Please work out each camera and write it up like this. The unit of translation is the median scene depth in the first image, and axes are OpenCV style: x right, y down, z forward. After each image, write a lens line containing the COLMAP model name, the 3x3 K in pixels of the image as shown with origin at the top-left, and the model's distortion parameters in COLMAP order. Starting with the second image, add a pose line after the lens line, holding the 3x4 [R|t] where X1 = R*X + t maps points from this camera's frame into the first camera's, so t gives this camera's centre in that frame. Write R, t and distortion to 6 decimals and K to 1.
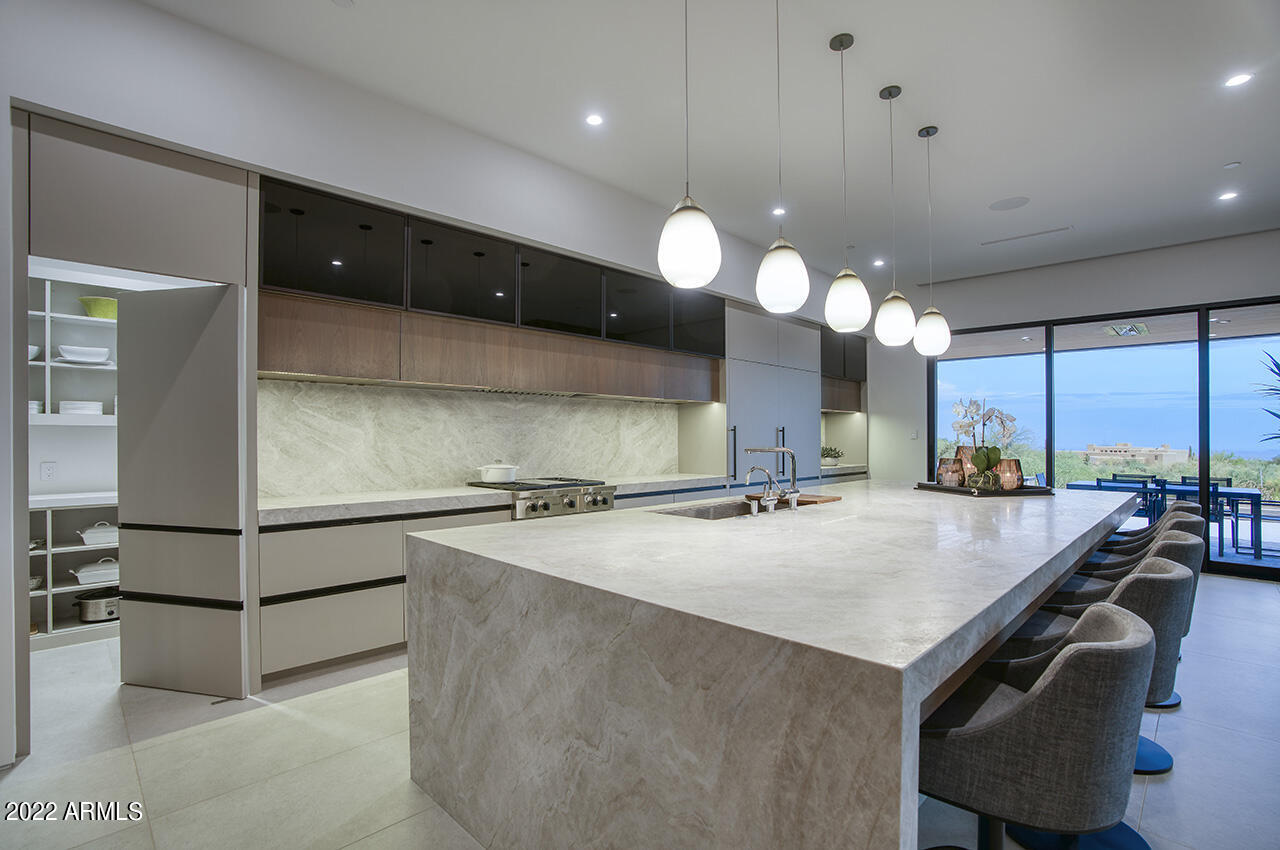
lens RADIAL K [[608.6, 0, 648.5], [0, 608.6, 436.5], [0, 0, 1]] dist [-0.034443, 0.000815]
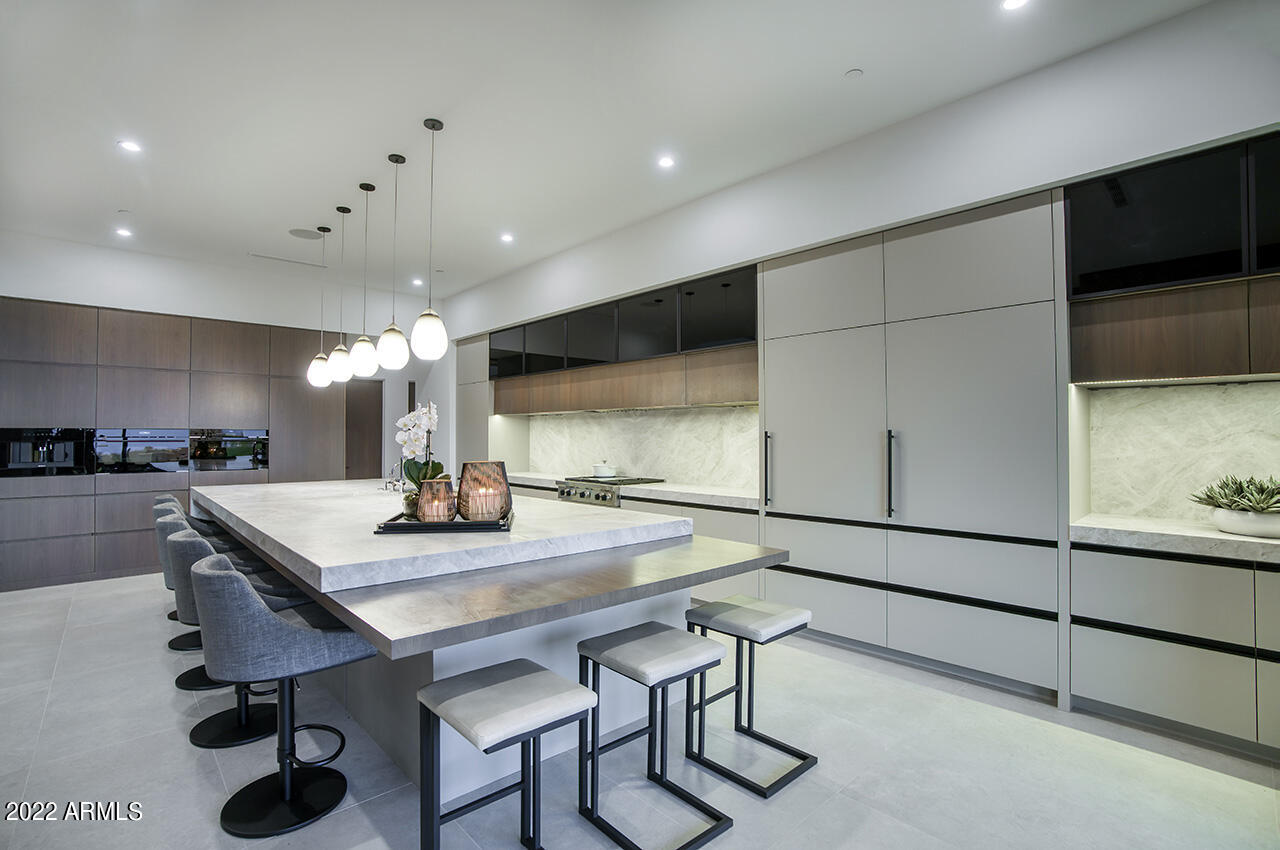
lens RADIAL K [[597.6, 0, 640.8], [0, 597.6, 410.9], [0, 0, 1]] dist [-0.045225, 0.000036]
pose [[-0.049659, -0.056842, -0.997147, 1.036048], [-0.010354, 0.998355, -0.056396, 0.001455], [0.998713, 0.007523, -0.050166, 1.064885]]
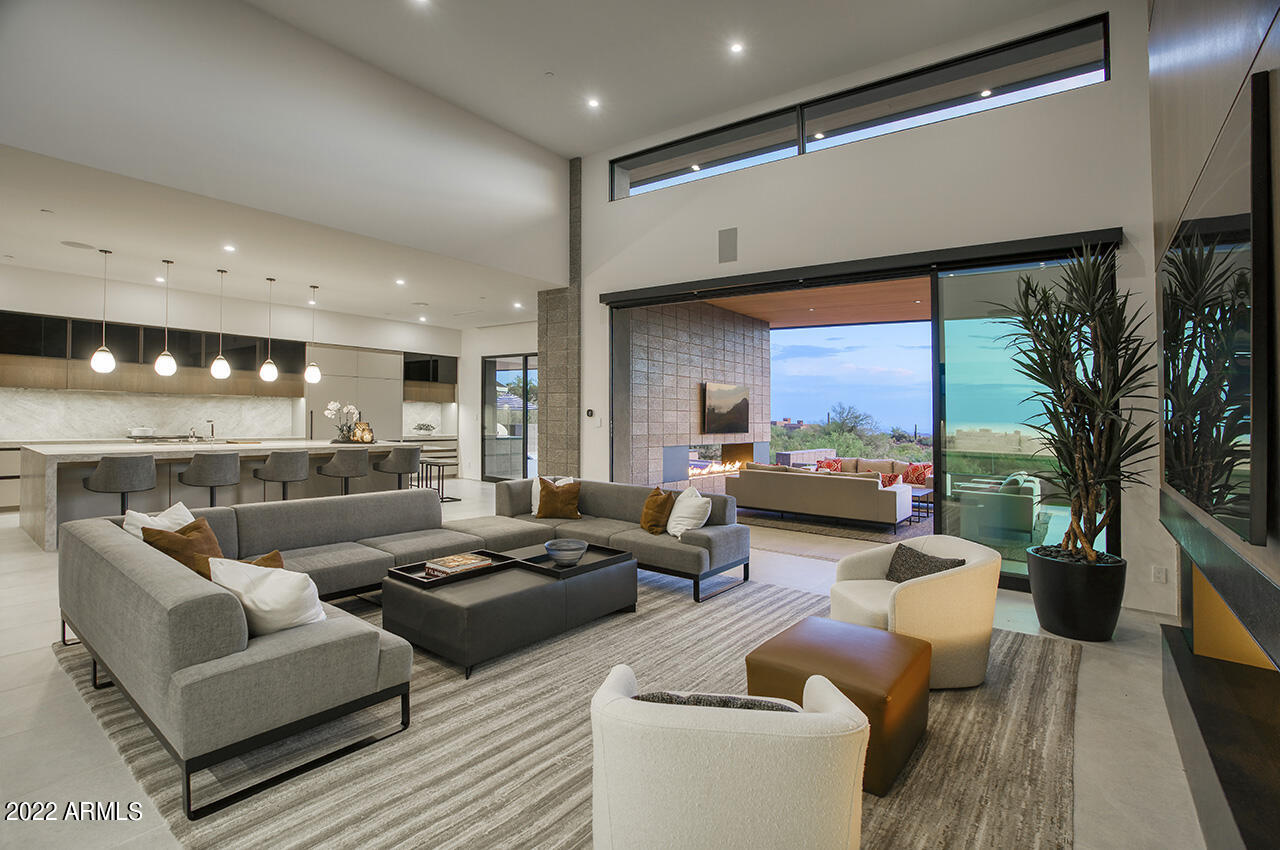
lens RADIAL K [[585.7, 0, 640.0], [0, 585.7, 425.0], [0, 0, 1]] dist [-0.051073, 0.023093]
pose [[0.993739, 0.012811, 0.110993, 1.134845], [-0.014259, 0.999823, 0.012266, -0.010420], [-0.110816, -0.013772, 0.993746, -1.043677]]
